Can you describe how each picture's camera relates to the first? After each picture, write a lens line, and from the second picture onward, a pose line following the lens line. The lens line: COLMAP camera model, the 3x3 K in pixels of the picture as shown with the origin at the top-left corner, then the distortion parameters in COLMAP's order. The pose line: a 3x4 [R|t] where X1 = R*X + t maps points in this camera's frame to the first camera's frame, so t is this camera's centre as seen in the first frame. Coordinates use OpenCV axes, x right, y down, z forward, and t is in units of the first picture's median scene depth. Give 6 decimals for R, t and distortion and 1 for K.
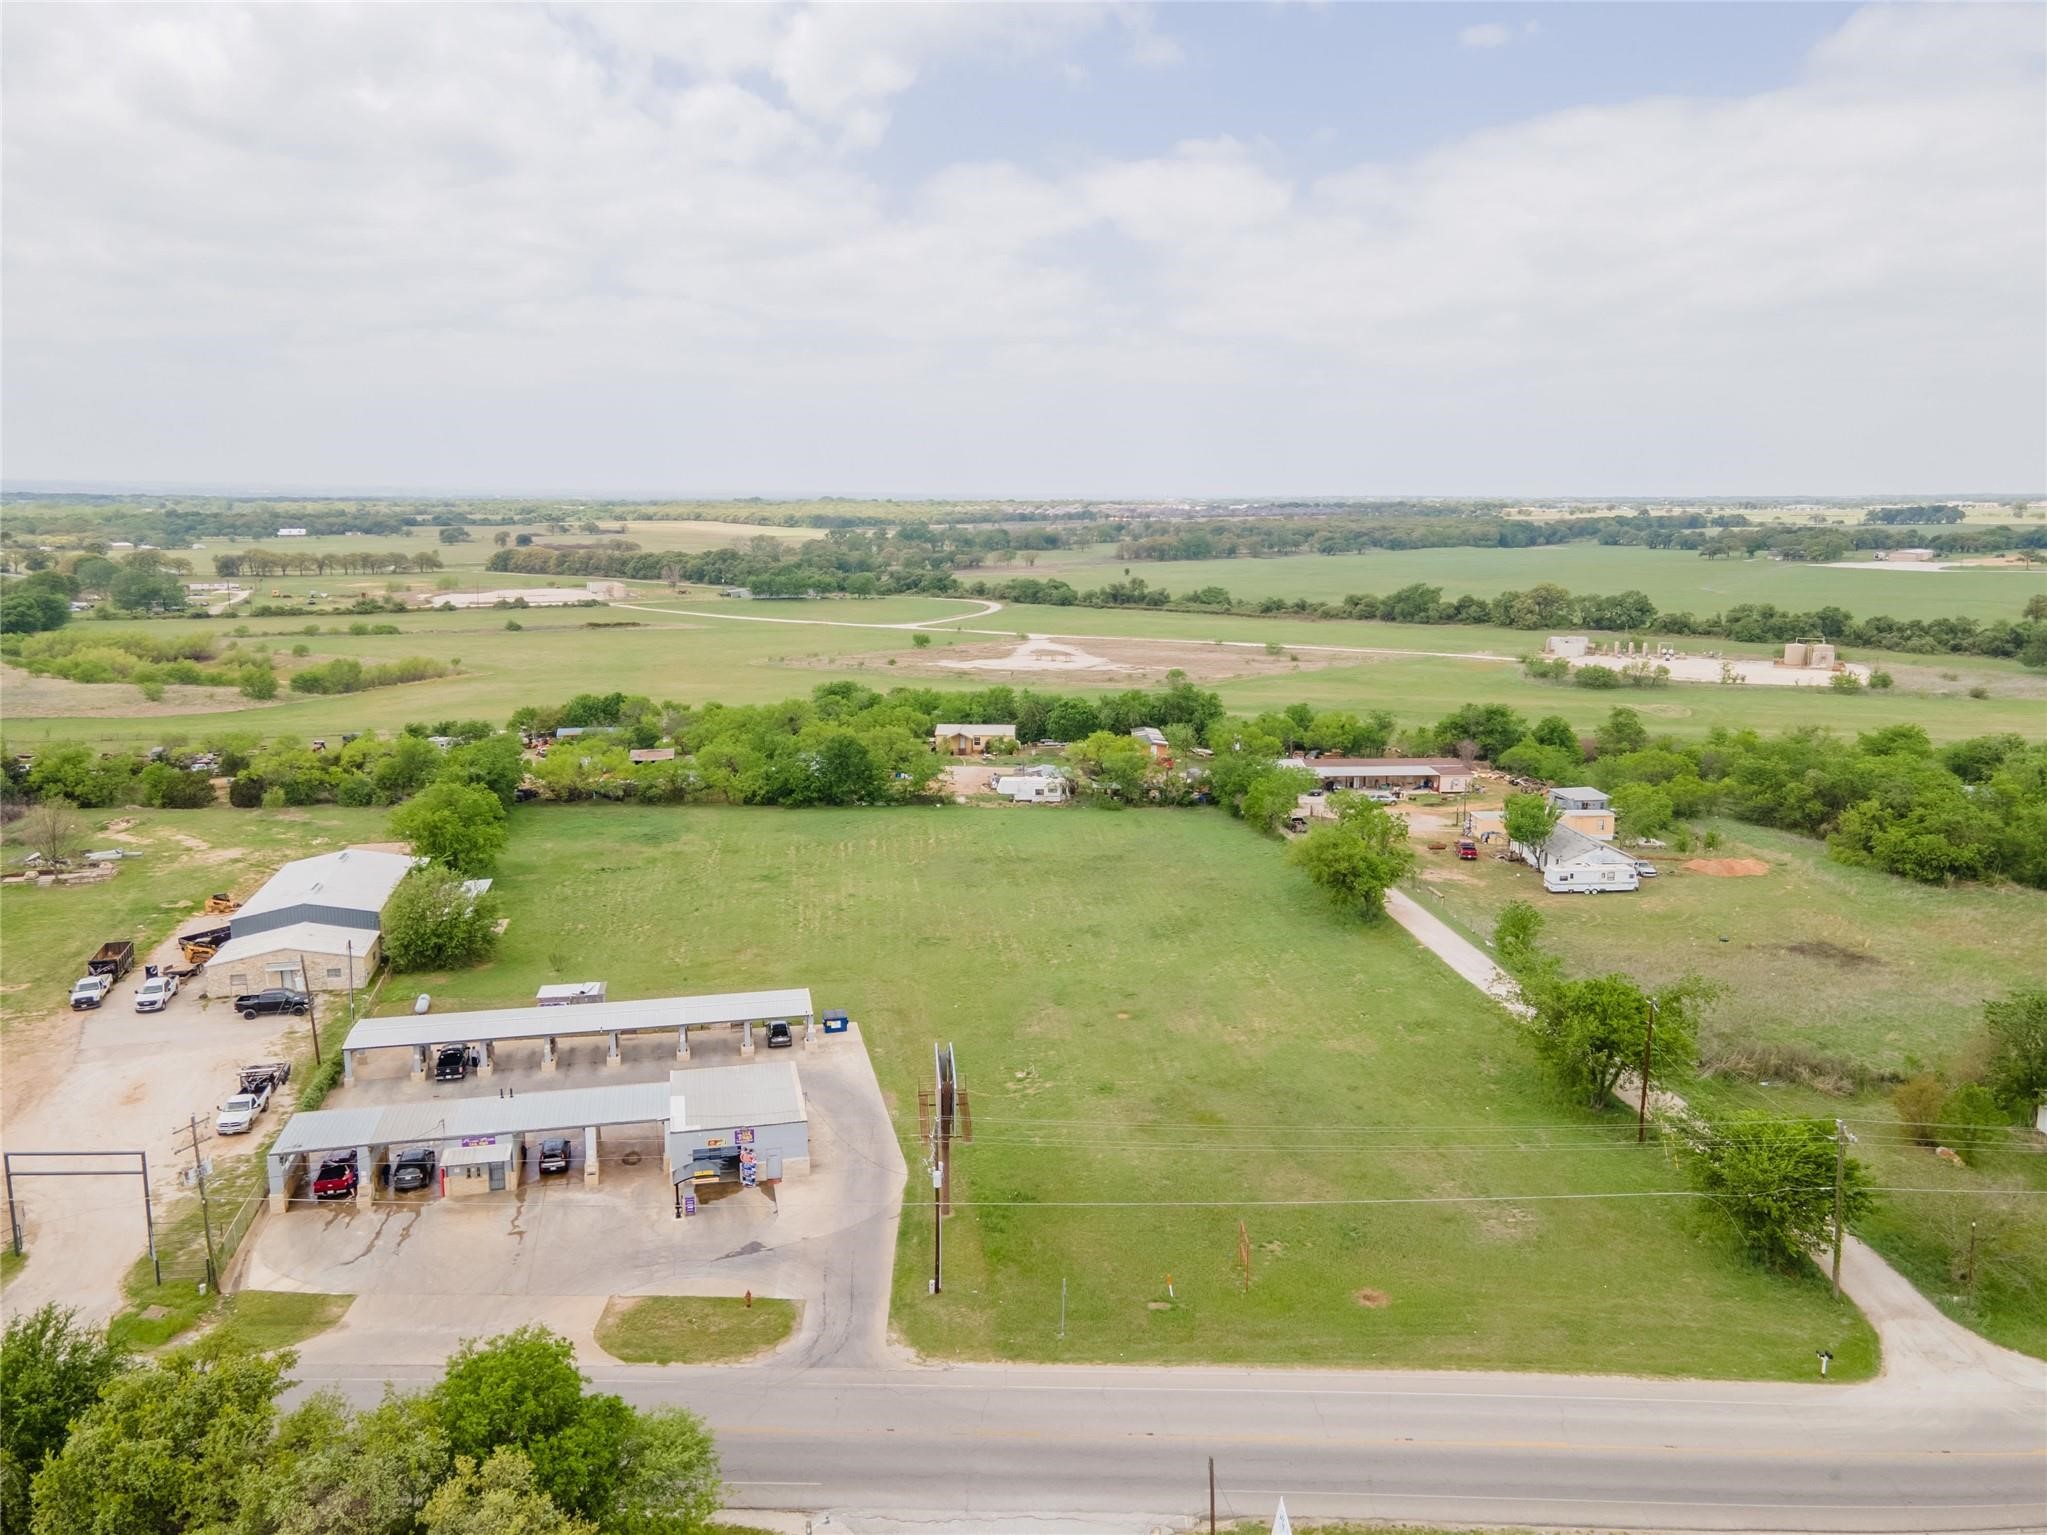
lens RADIAL K [[1488.2, 0, 1022.1], [0, 1488.2, 810.3], [0, 0, 1]] dist [0.037979, -0.000210]
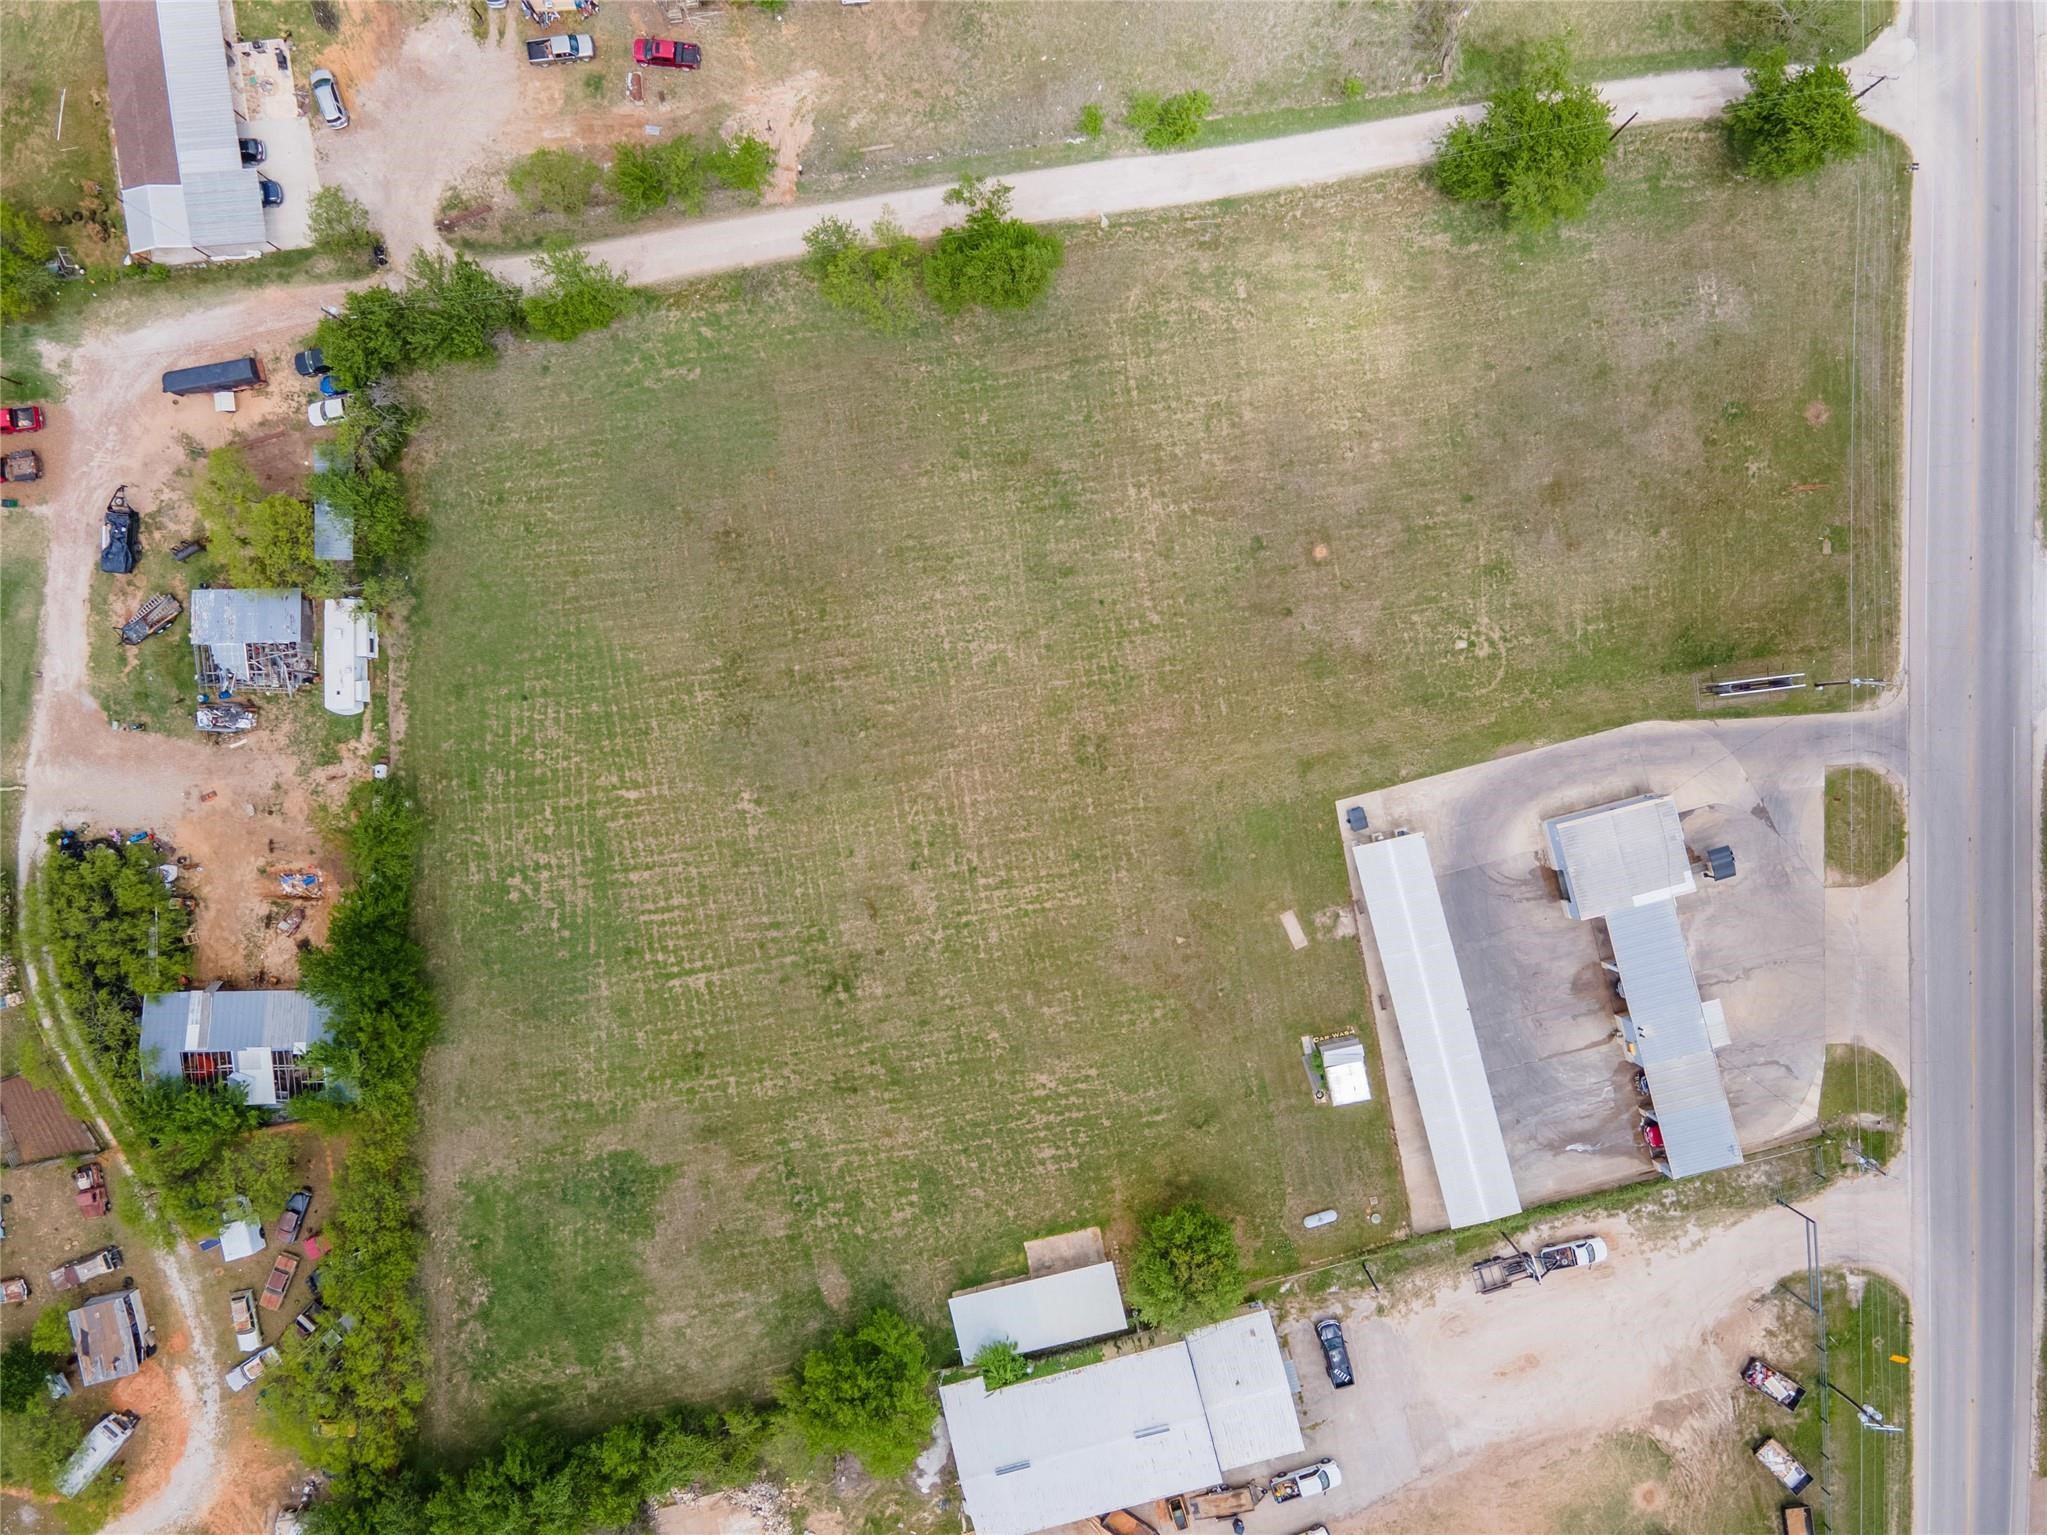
lens RADIAL K [[1410.1, 0, 1023.5], [0, 1410.1, 767.5], [0, 0, 1]] dist [0.032014, 0.005962]
pose [[-0.028668, -0.999490, -0.014072, -0.023998], [0.213919, -0.019886, 0.976649, -0.326178], [-0.976431, 0.024988, 0.214380, 0.363734]]
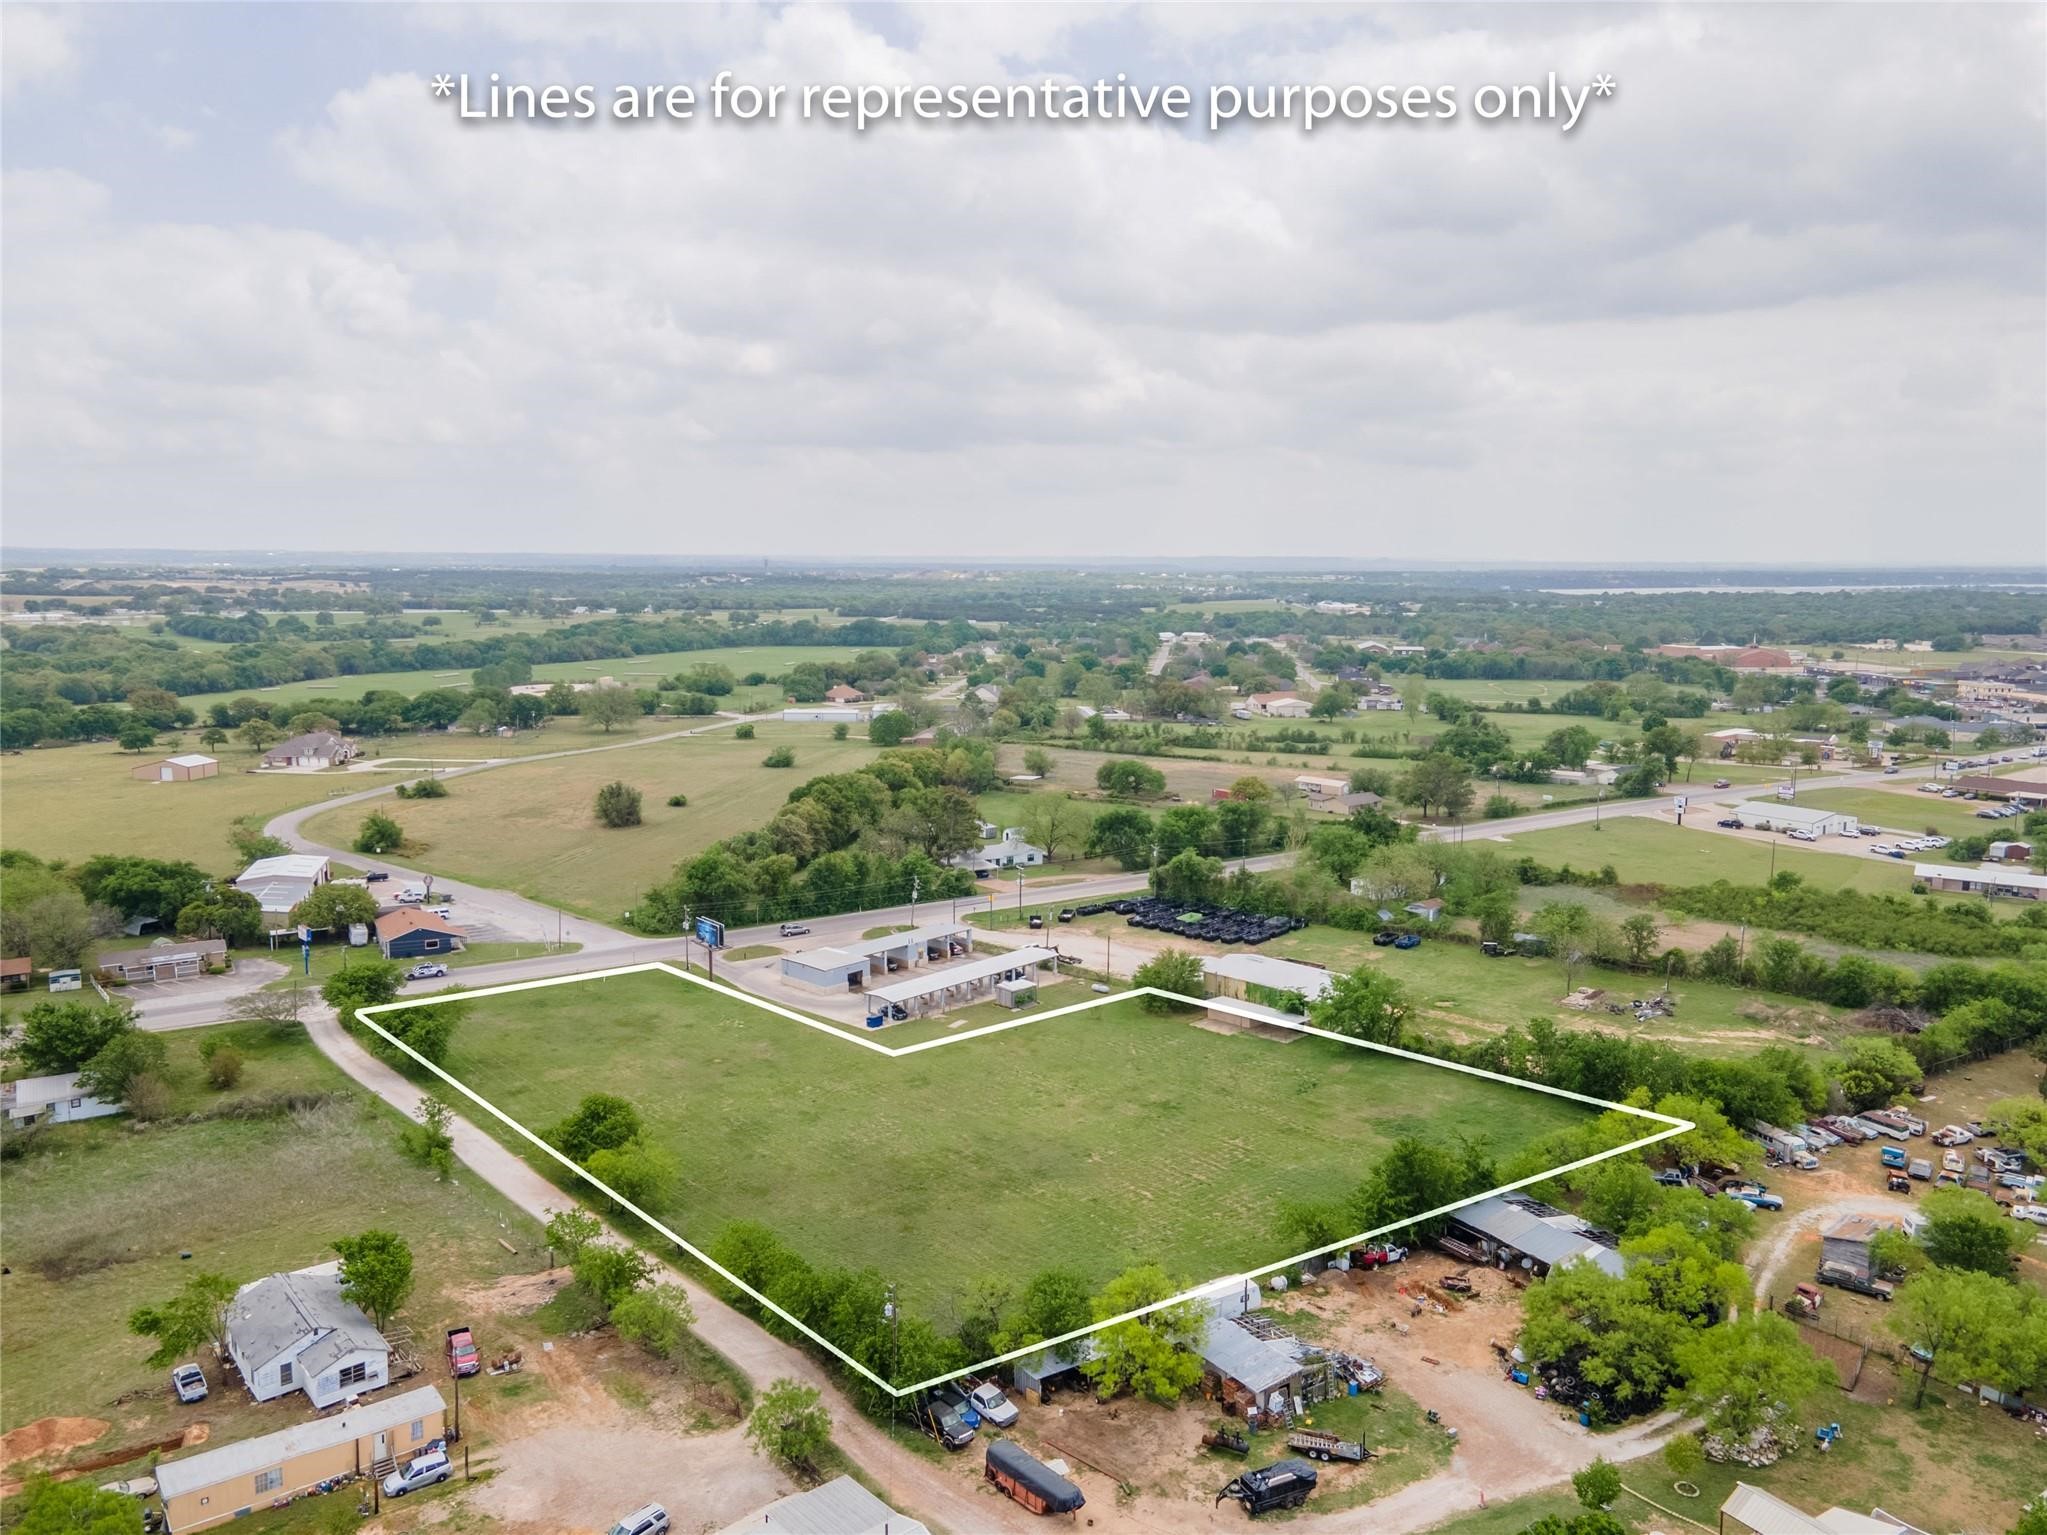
lens RADIAL K [[1510.2, 0, 1023.5], [0, 1510.2, 767.5], [0, 0, 1]] dist [0.045241, -0.001565]
pose [[-0.828638, 0.069833, -0.555412, 0.235141], [-0.126056, 0.943427, 0.306685, -0.238547], [0.545407, 0.324144, -0.772957, 0.826277]]
